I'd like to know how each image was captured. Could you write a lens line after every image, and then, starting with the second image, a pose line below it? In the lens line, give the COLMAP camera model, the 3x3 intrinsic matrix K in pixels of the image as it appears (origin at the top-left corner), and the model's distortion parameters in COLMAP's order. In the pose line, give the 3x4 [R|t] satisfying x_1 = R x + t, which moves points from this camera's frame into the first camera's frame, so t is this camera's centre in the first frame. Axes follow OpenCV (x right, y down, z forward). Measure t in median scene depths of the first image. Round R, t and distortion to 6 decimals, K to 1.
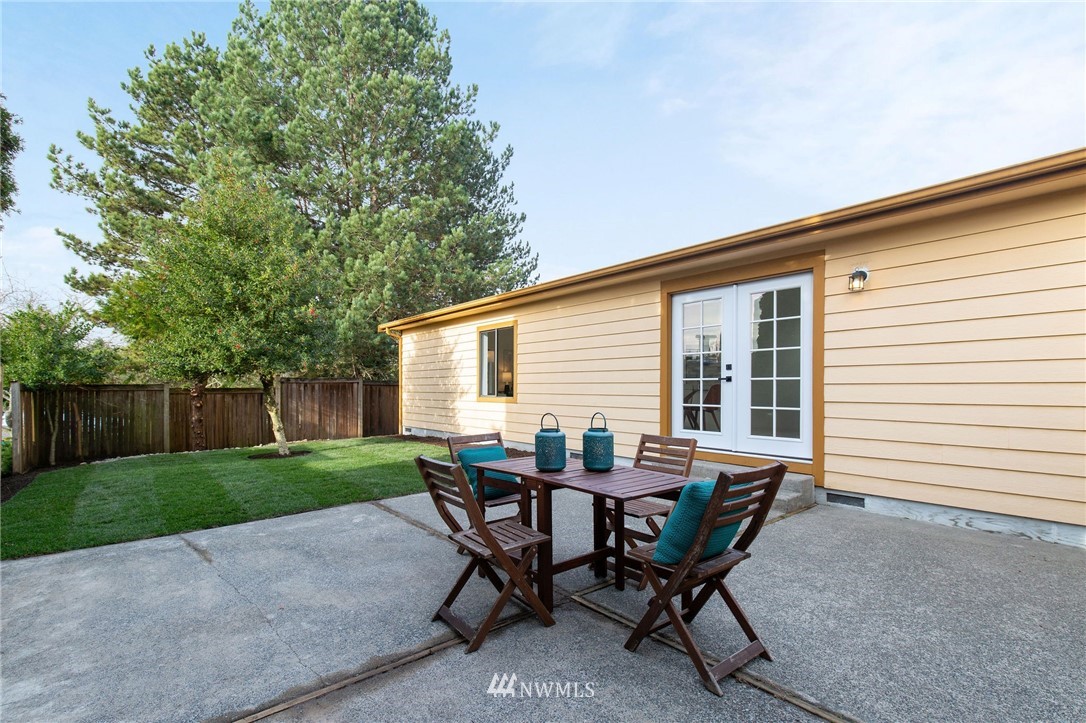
lens RADIAL K [[496.0, 0, 548.3], [0, 496.0, 384.3], [0, 0, 1]] dist [0.002924, -0.000535]
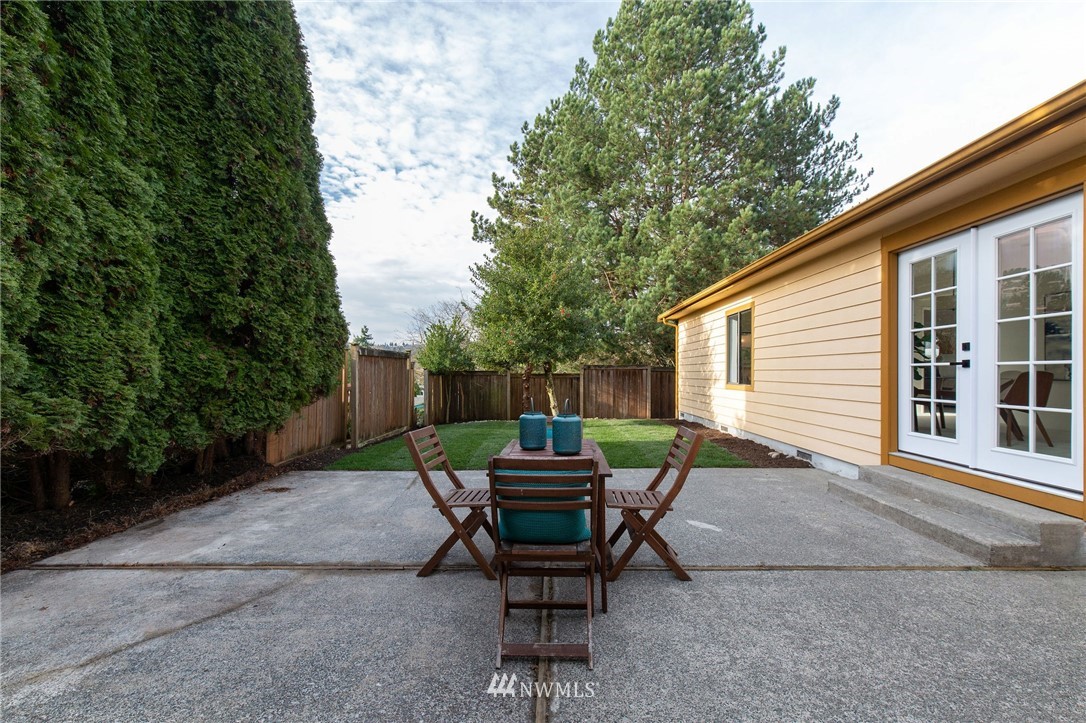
lens RADIAL K [[489.2, 0, 550.0], [0, 489.2, 365.8], [0, 0, 1]] dist [0.001355, -0.000081]
pose [[0.757217, -0.006808, -0.653128, 0.251271], [0.000726, 0.999954, -0.009580, -0.001187], [0.653163, 0.006780, 0.757187, 0.063297]]
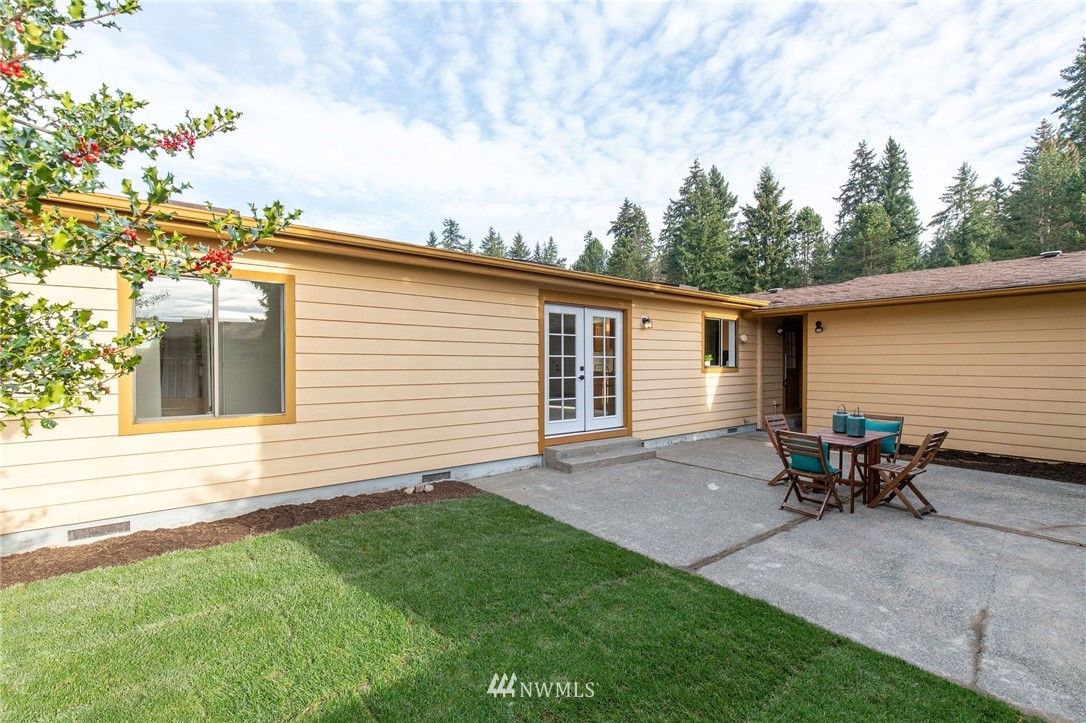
lens RADIAL K [[489.2, 0, 550.0], [0, 489.2, 365.8], [0, 0, 1]] dist [0.001355, -0.000081]
pose [[0.017506, -0.008355, 0.999812, -0.640534], [-0.008392, 0.999929, 0.008502, -0.035633], [-0.999812, -0.008539, 0.017435, 0.720381]]
